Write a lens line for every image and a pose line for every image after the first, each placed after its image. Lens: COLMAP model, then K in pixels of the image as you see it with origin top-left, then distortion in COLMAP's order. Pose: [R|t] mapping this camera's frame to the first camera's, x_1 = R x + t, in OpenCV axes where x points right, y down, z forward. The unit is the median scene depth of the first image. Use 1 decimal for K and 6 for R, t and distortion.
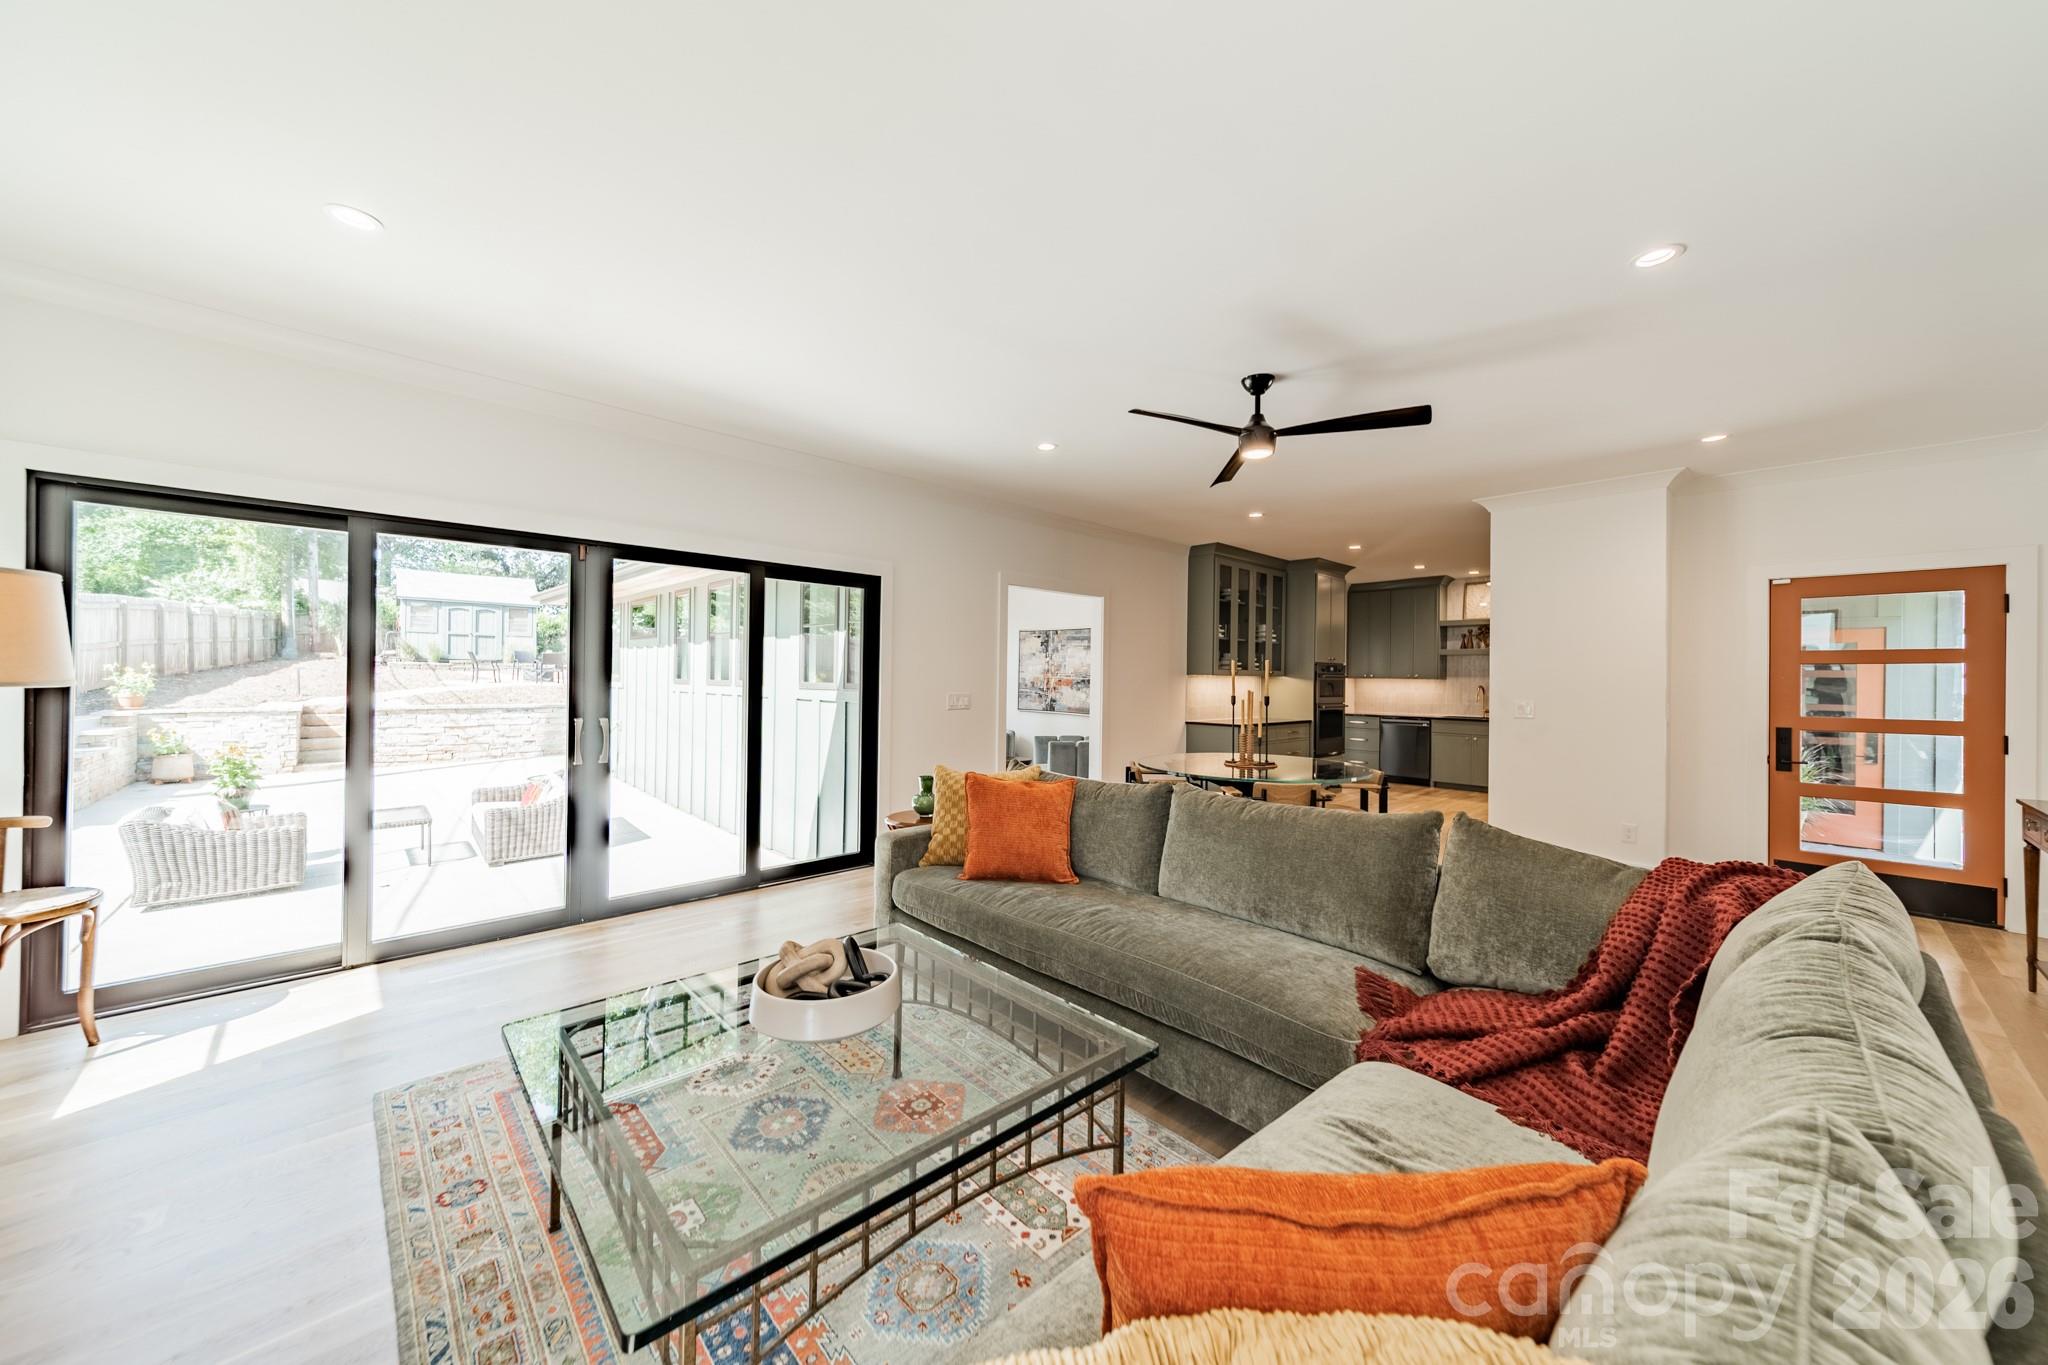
lens RADIAL K [[727.8, 0, 1031.0], [0, 727.8, 676.7], [0, 0, 1]] dist [0.011560, -0.000610]
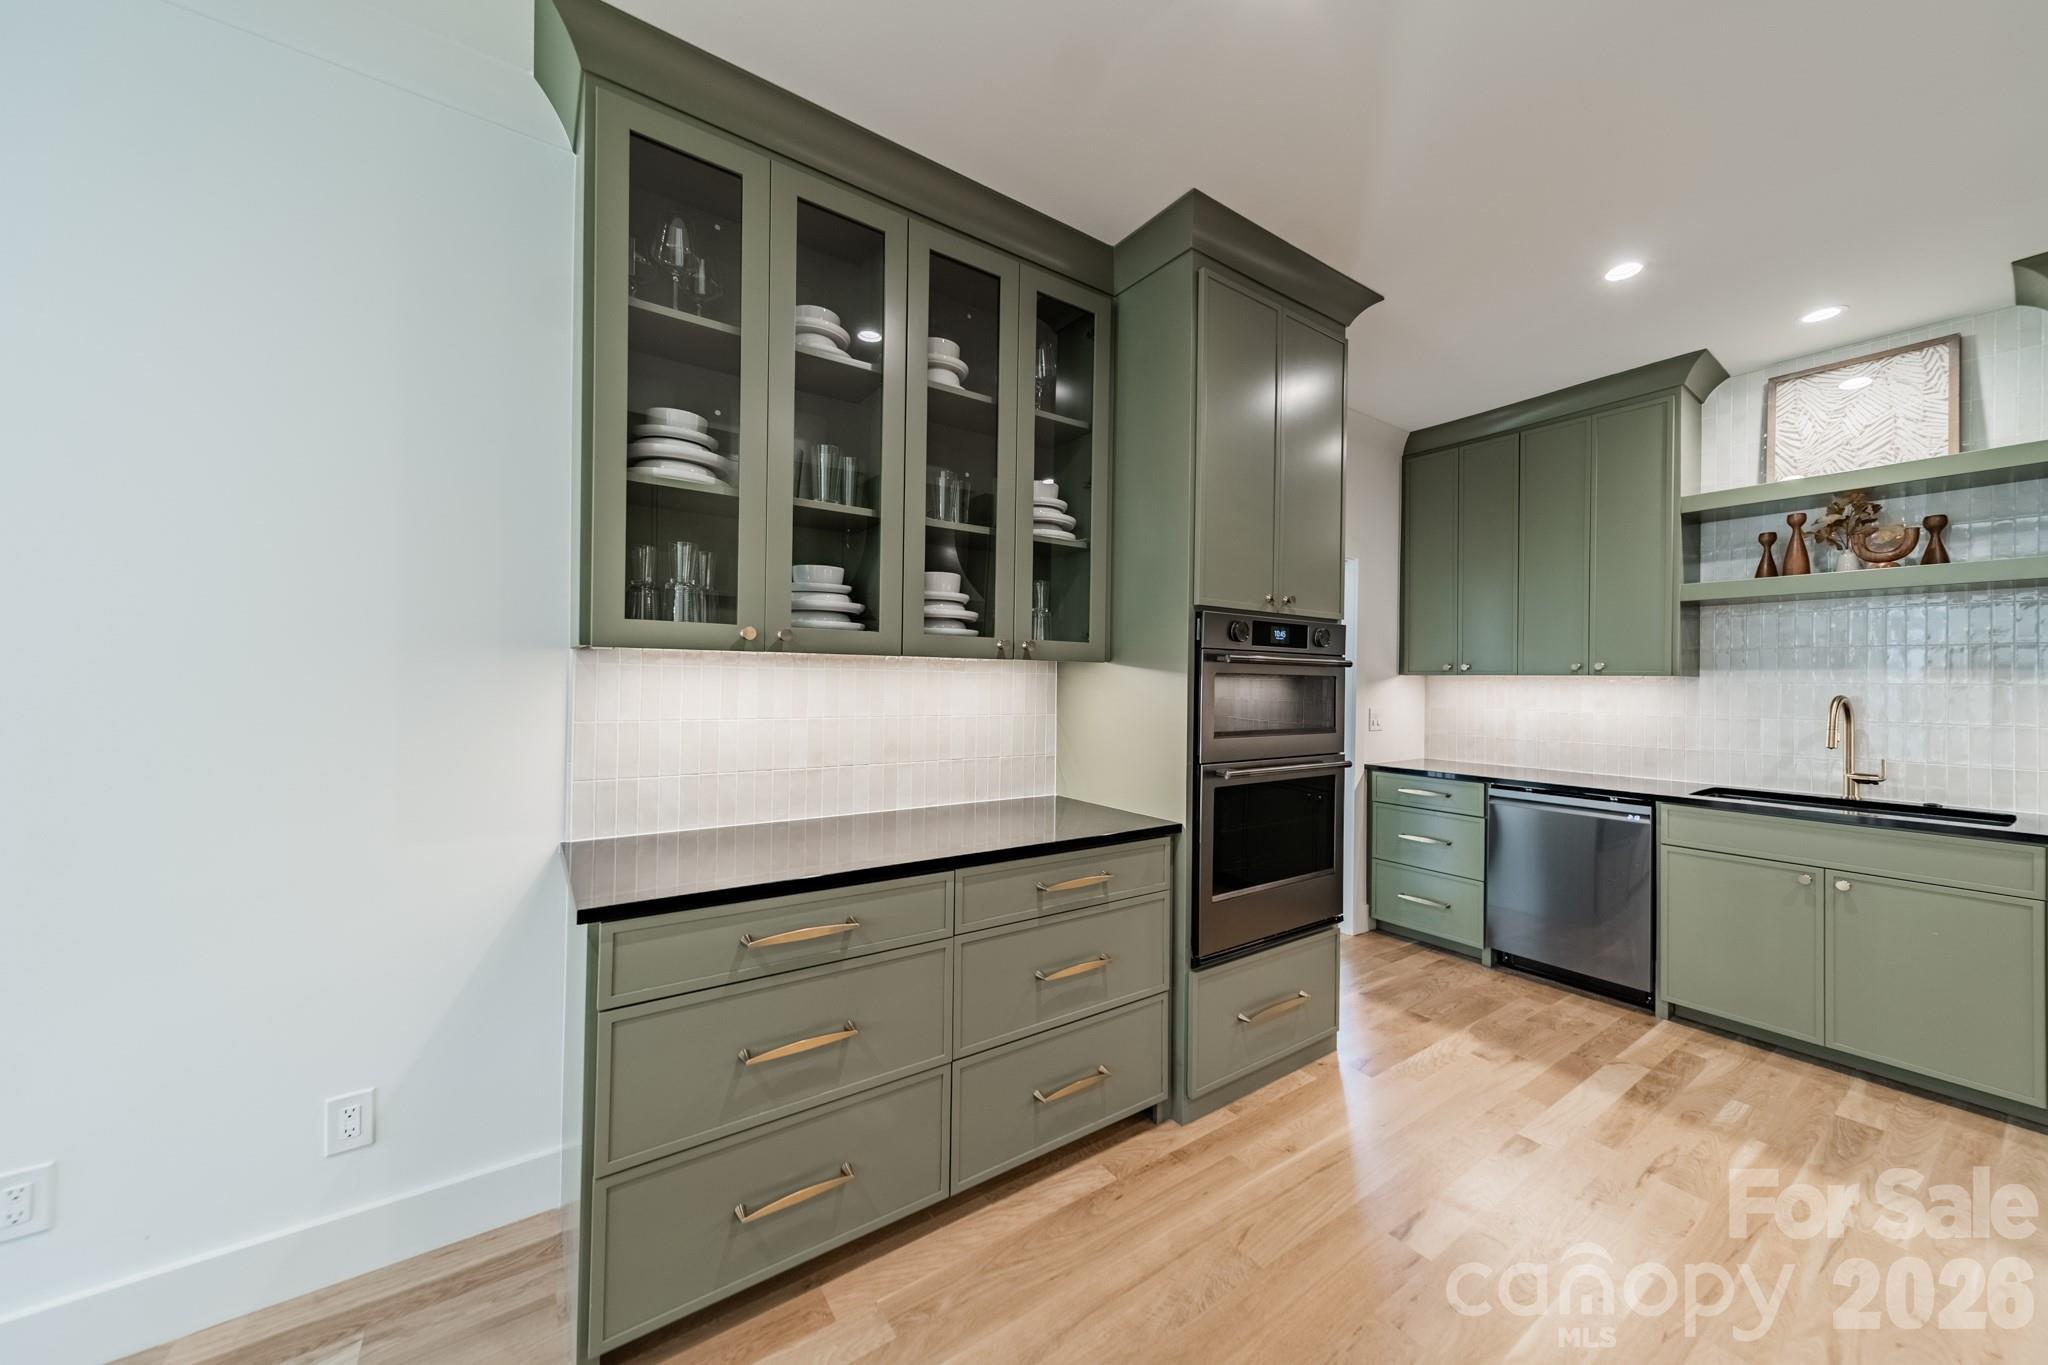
lens RADIAL K [[727.8, 0, 1026.9], [0, 727.8, 672.8], [0, 0, 1]] dist [0.011560, -0.000610]
pose [[0.985858, -0.002248, -0.167568, 0.318363], [-0.001468, 0.999756, -0.022046, 0.009891], [0.167577, 0.021980, 0.985614, 0.611879]]
